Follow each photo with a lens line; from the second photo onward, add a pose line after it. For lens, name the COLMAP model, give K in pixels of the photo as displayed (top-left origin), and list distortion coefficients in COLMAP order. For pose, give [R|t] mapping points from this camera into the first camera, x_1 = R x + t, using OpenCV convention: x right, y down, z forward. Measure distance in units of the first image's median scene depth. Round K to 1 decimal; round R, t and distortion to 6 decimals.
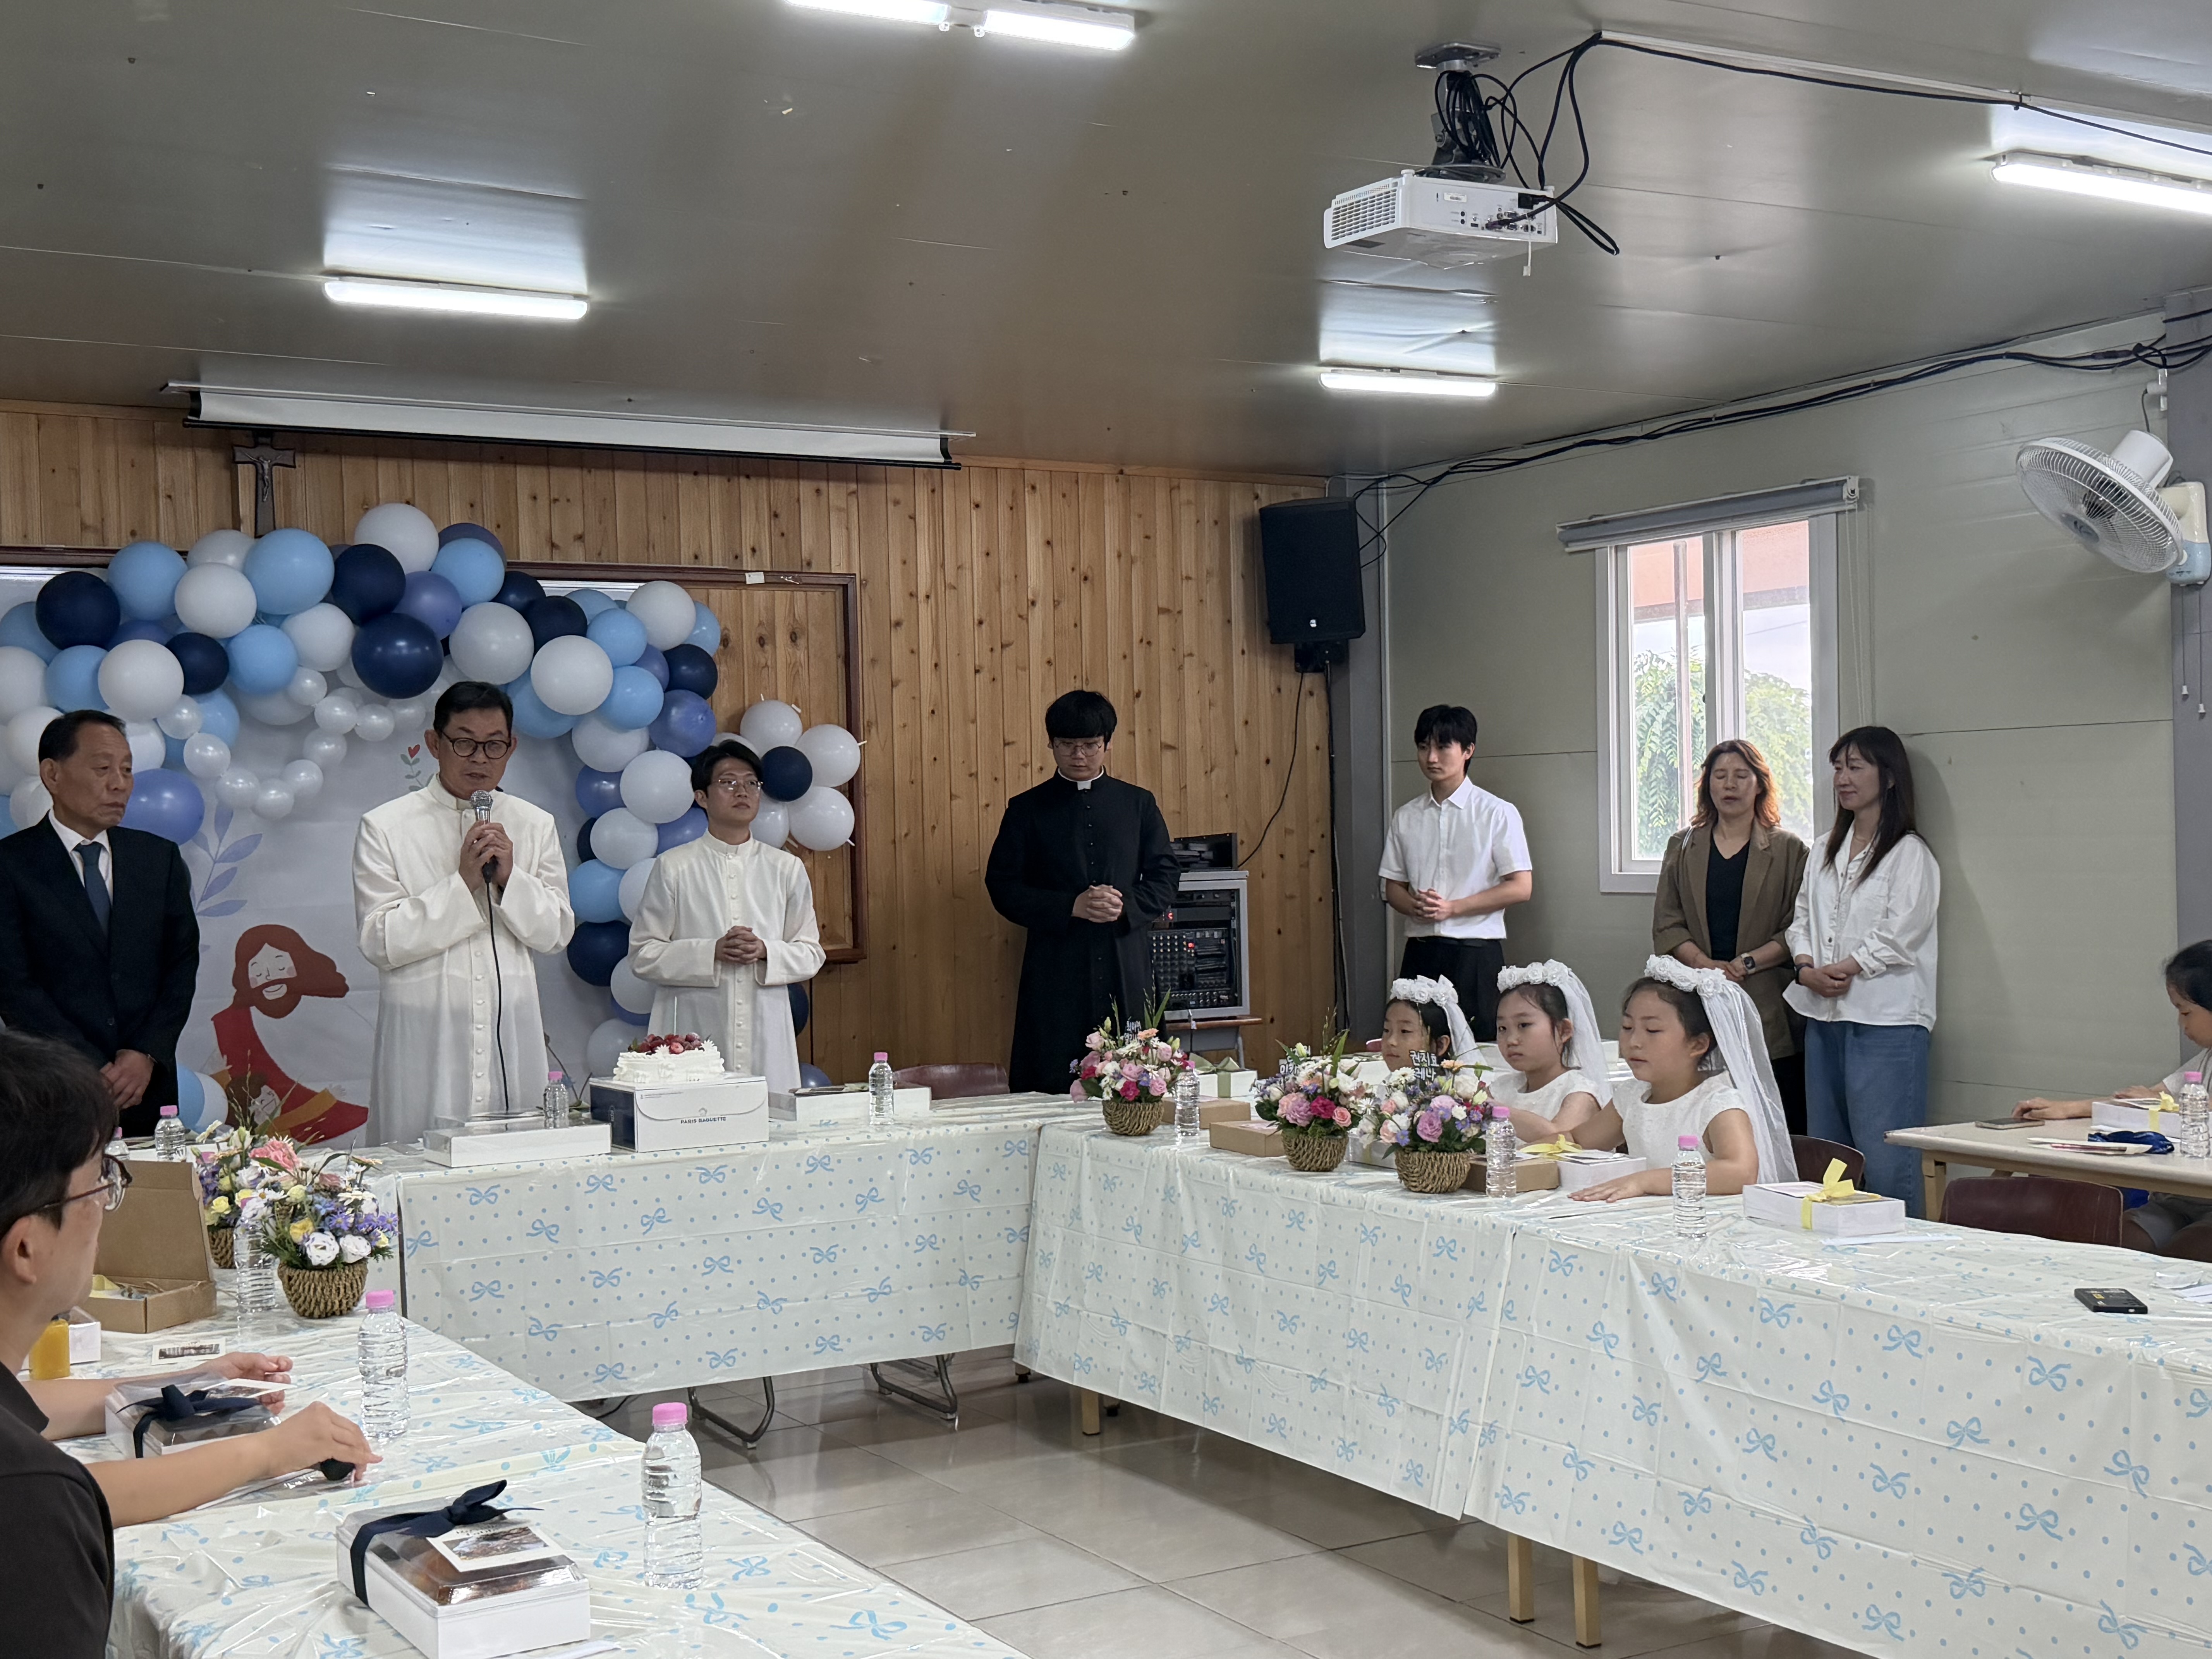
lens RADIAL K [[2627.9, 0, 1106.0], [0, 2627.9, 829.5], [0, 0, 1]] dist [0.185446, -0.355147]
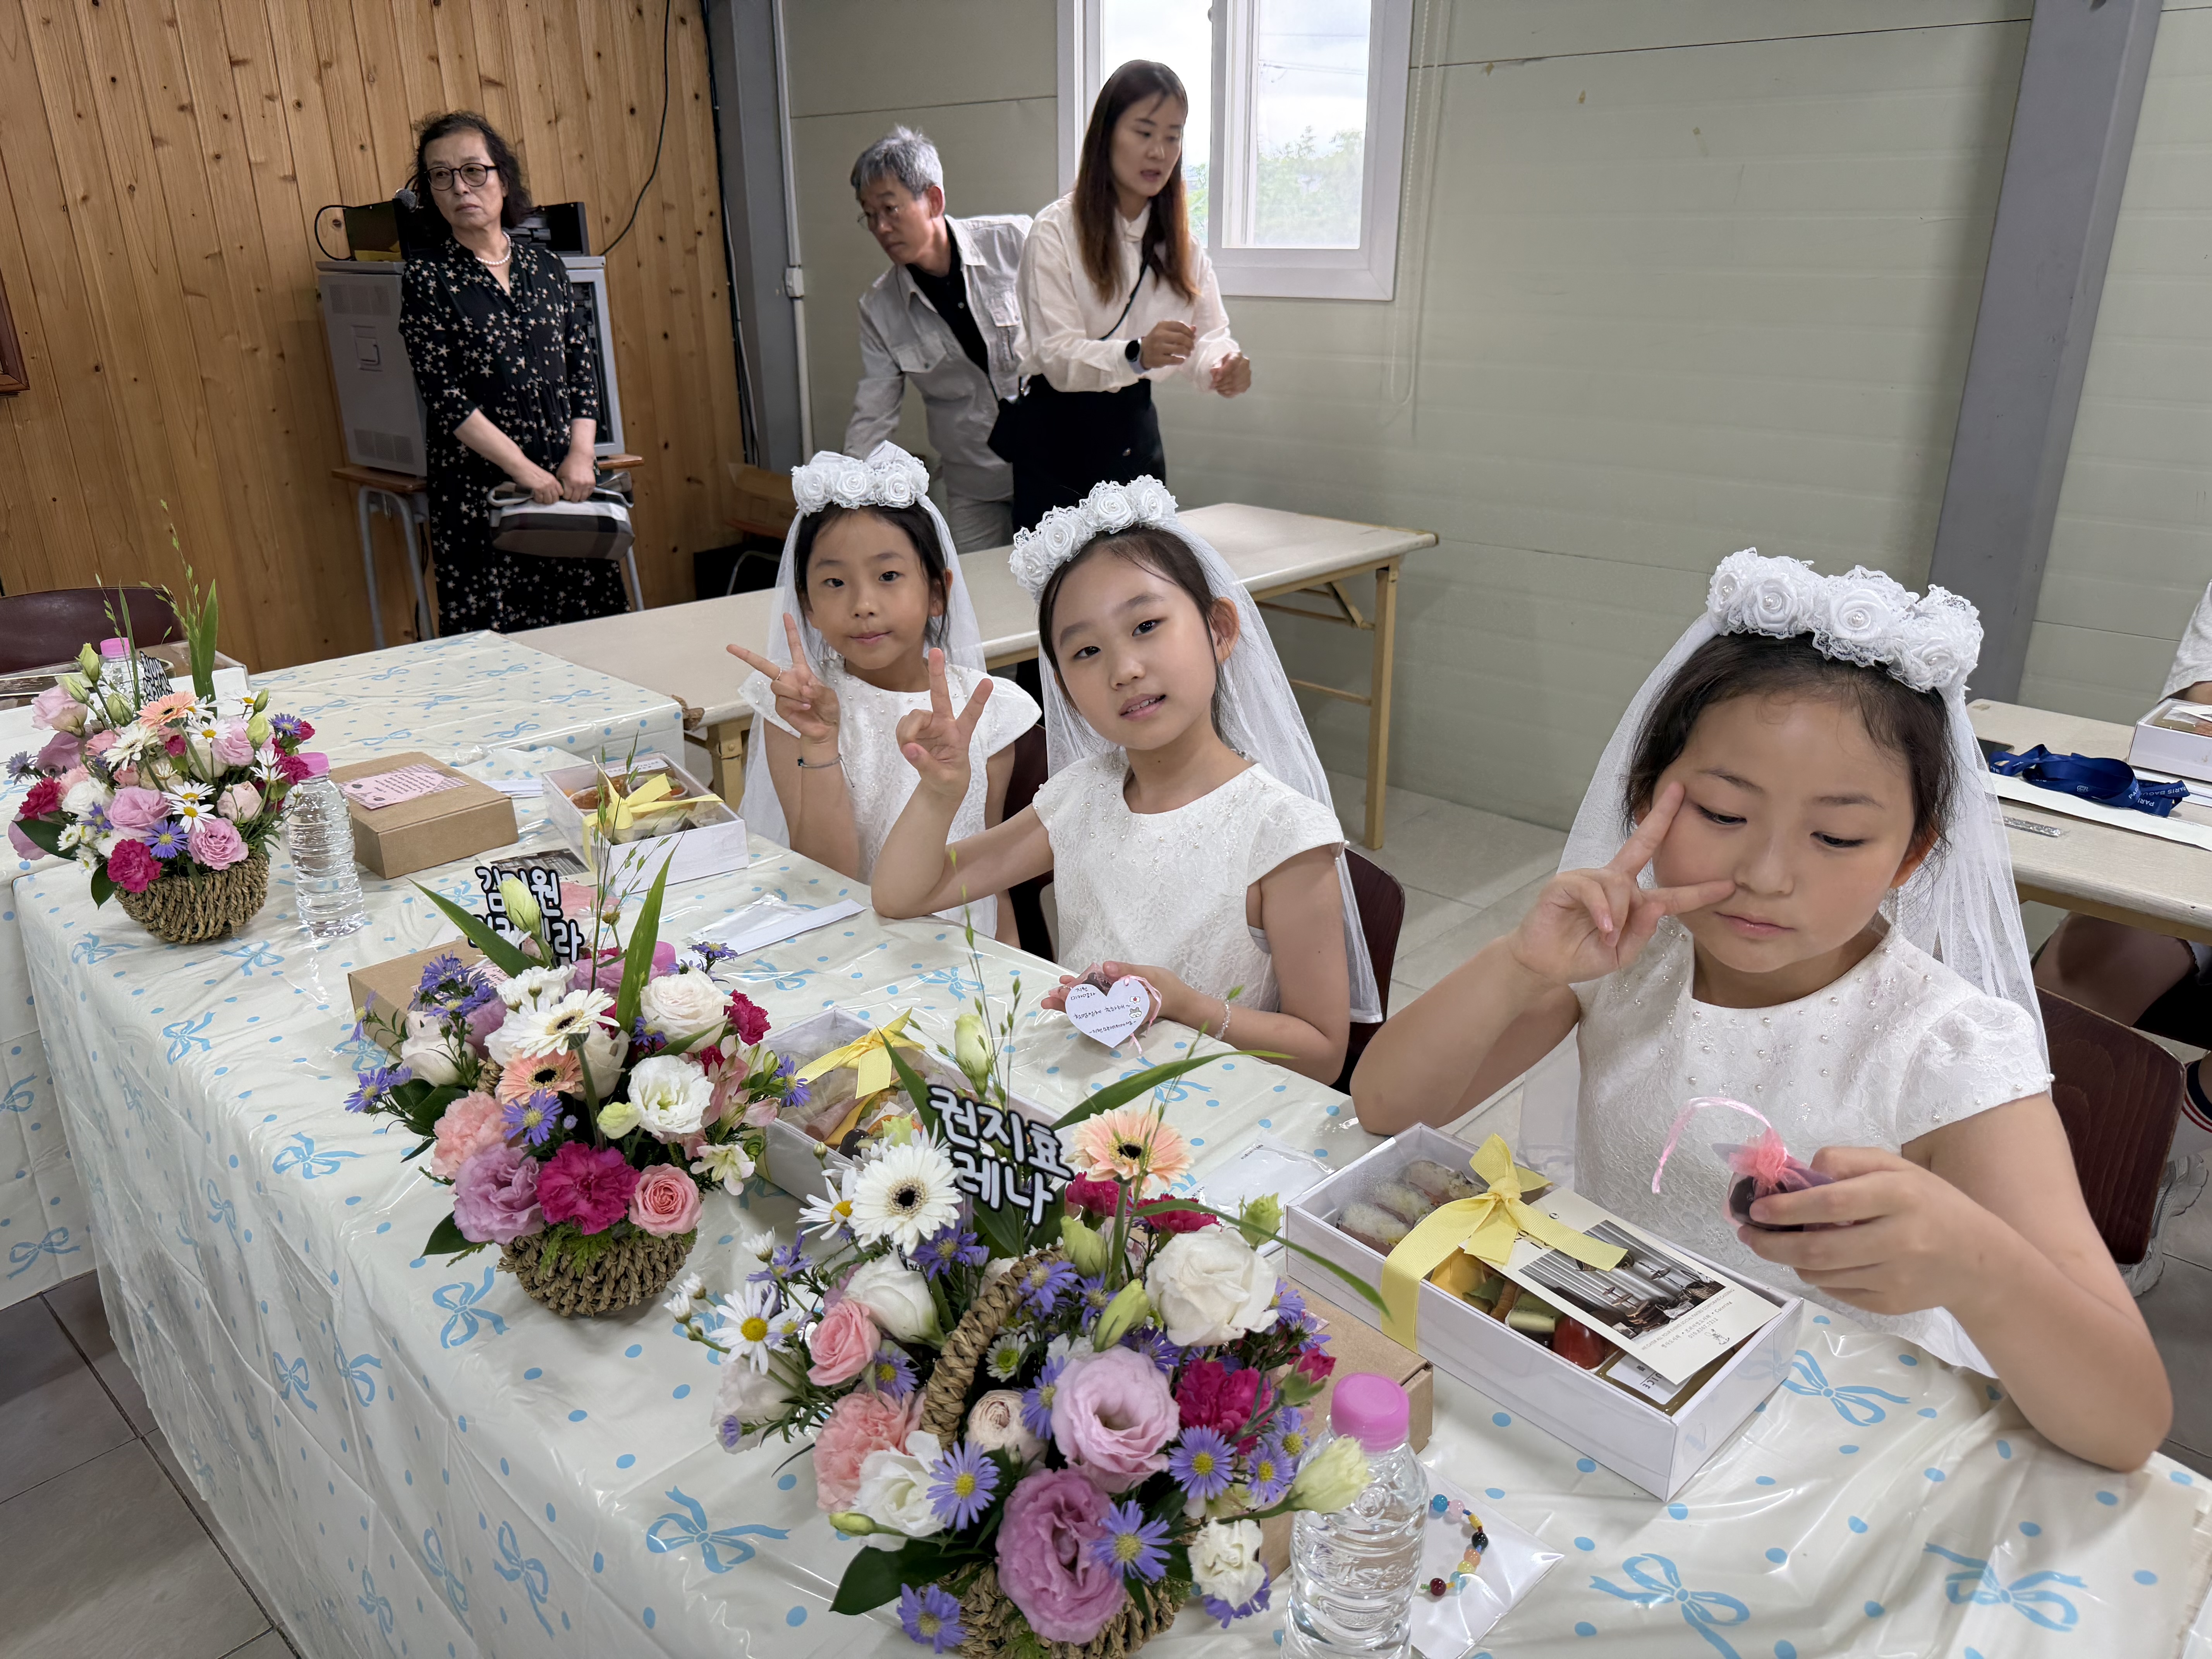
lens RADIAL K [[1578.1, 0, 1100.2], [0, 1578.1, 833.5], [0, 0, 1]] dist [-0.003885, -0.003055]
pose [[0.958793, -0.089440, 0.269661, 0.055669], [-0.011971, 0.935593, 0.352877, 0.009669], [-0.283855, -0.341564, 0.895969, 0.521854]]
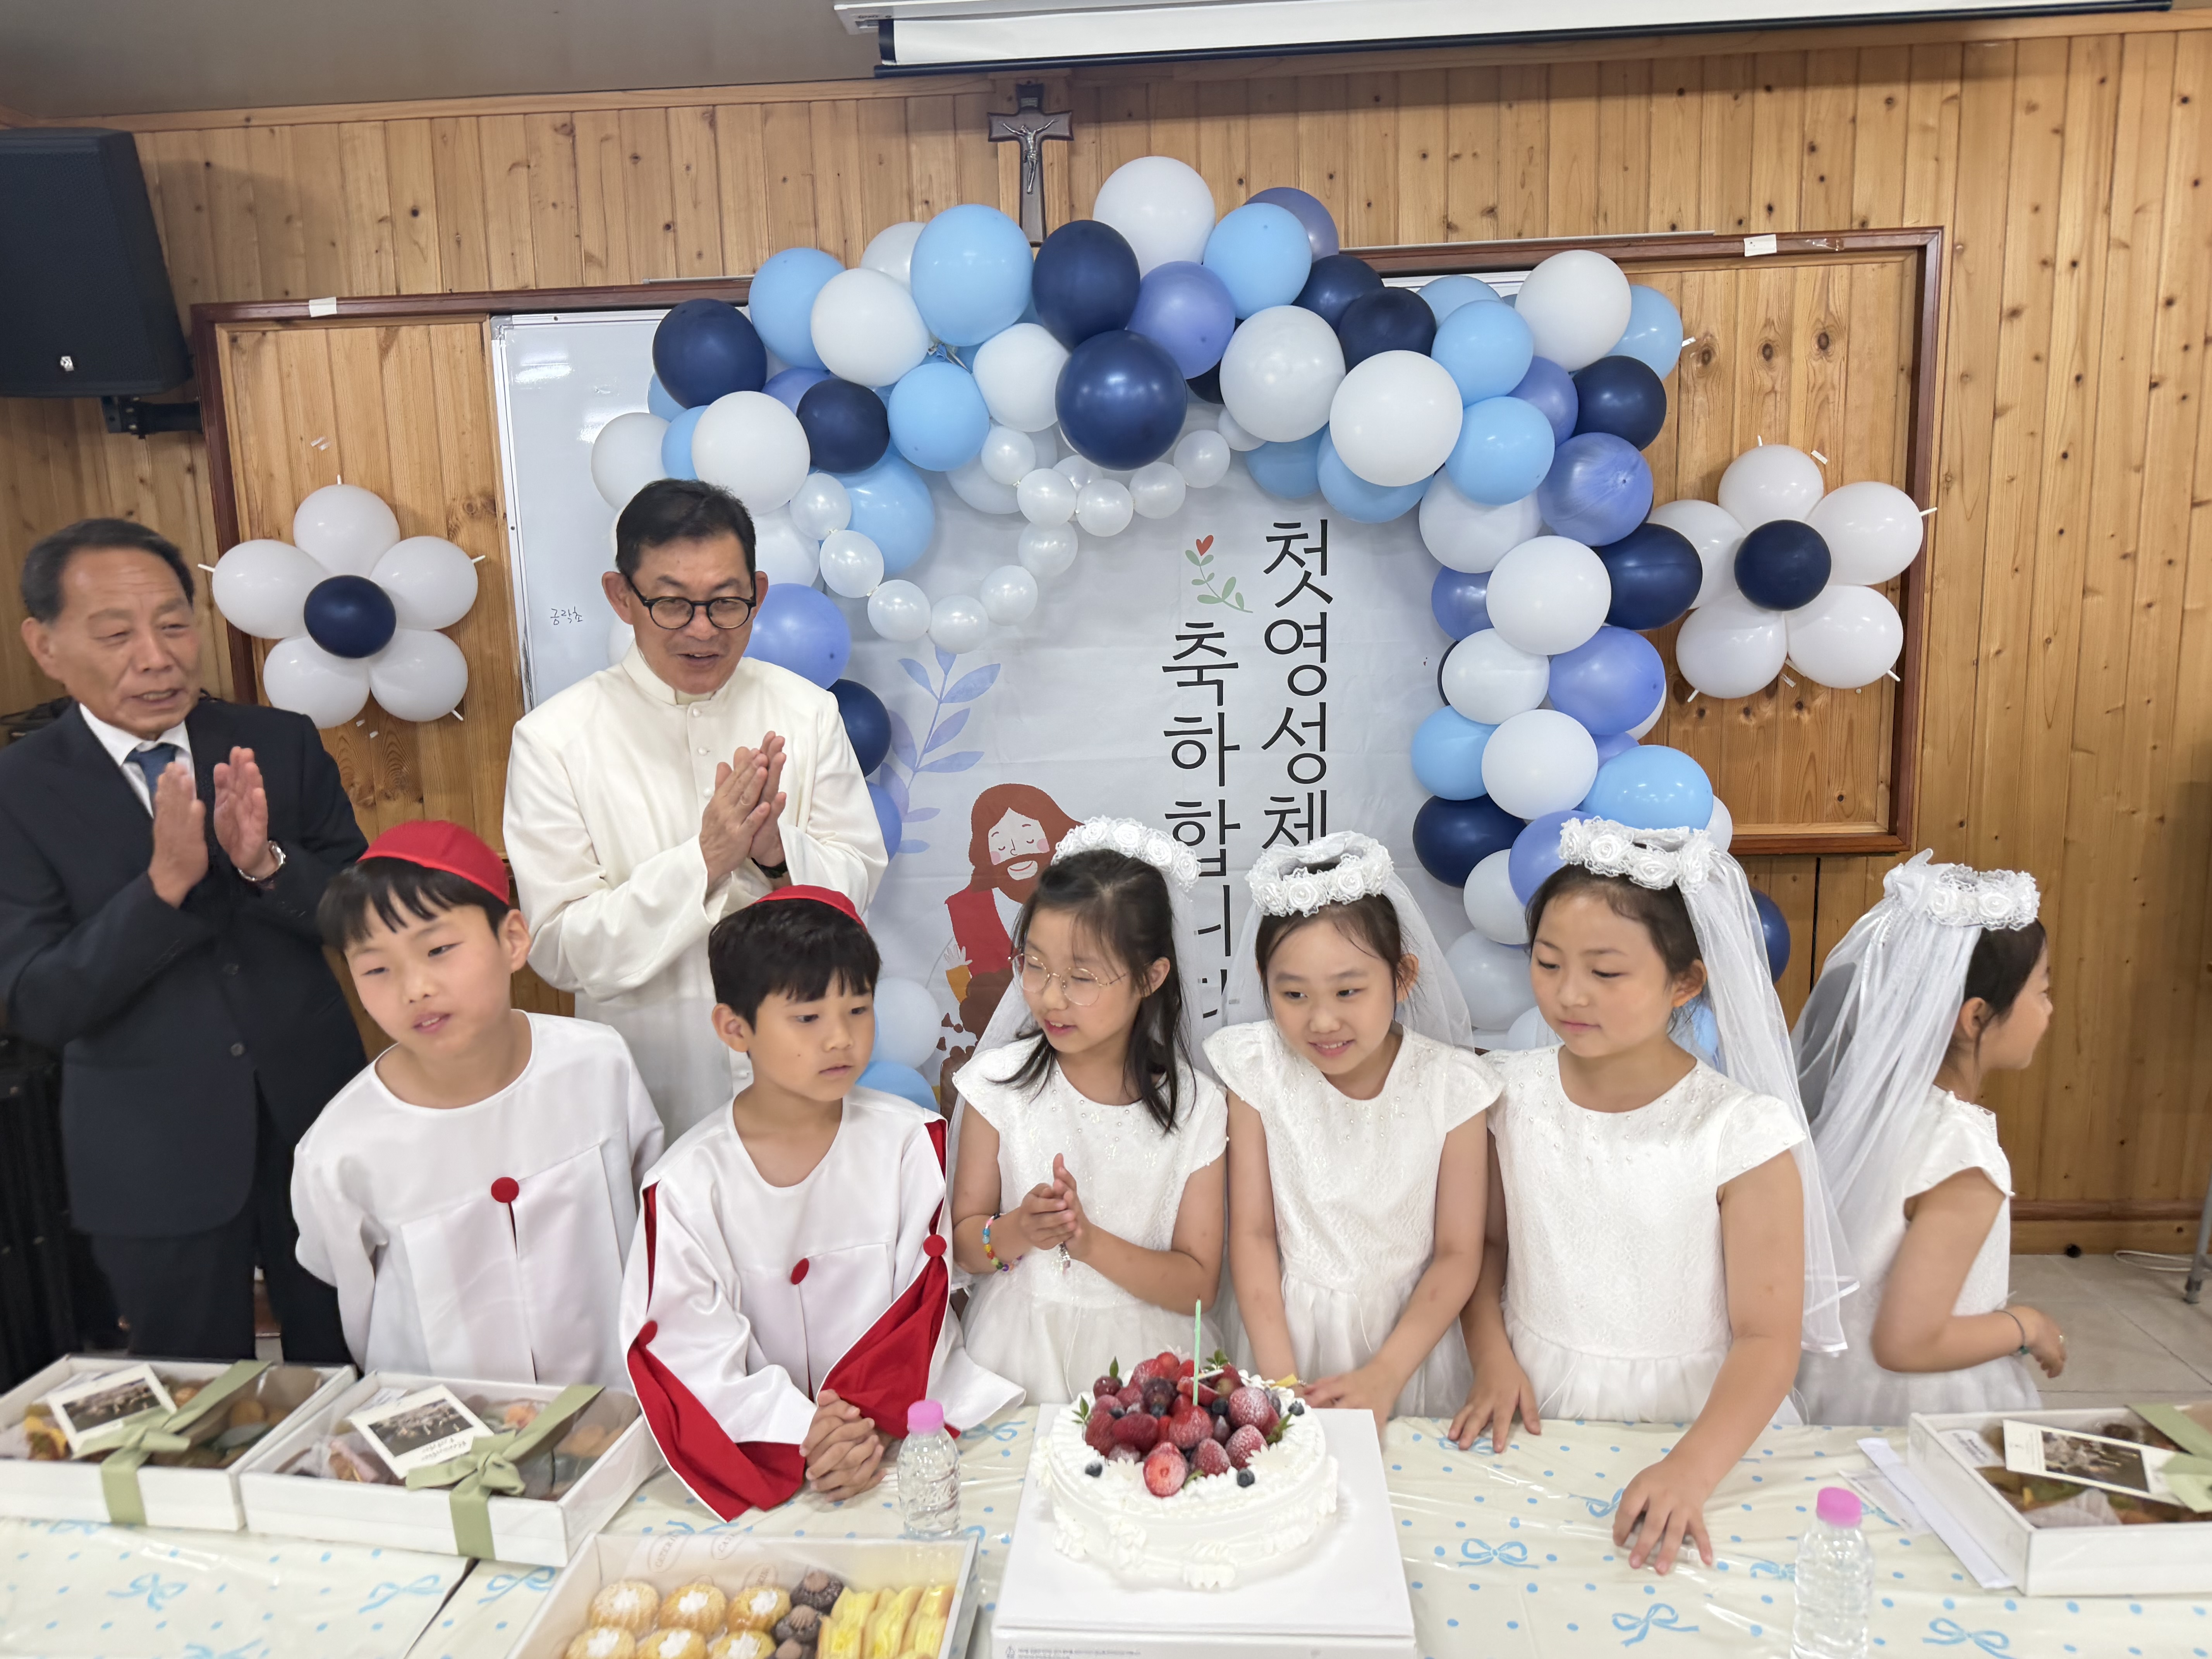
lens RADIAL K [[1583.8, 0, 1102.2], [0, 1583.8, 837.3], [0, 0, 1]] dist [0.002996, -0.003798]
pose [[0.832844, 0.091455, -0.545900, -0.044608], [0.006432, 0.984590, 0.174761, -0.023688], [0.553470, -0.149060, 0.819422, 0.578242]]
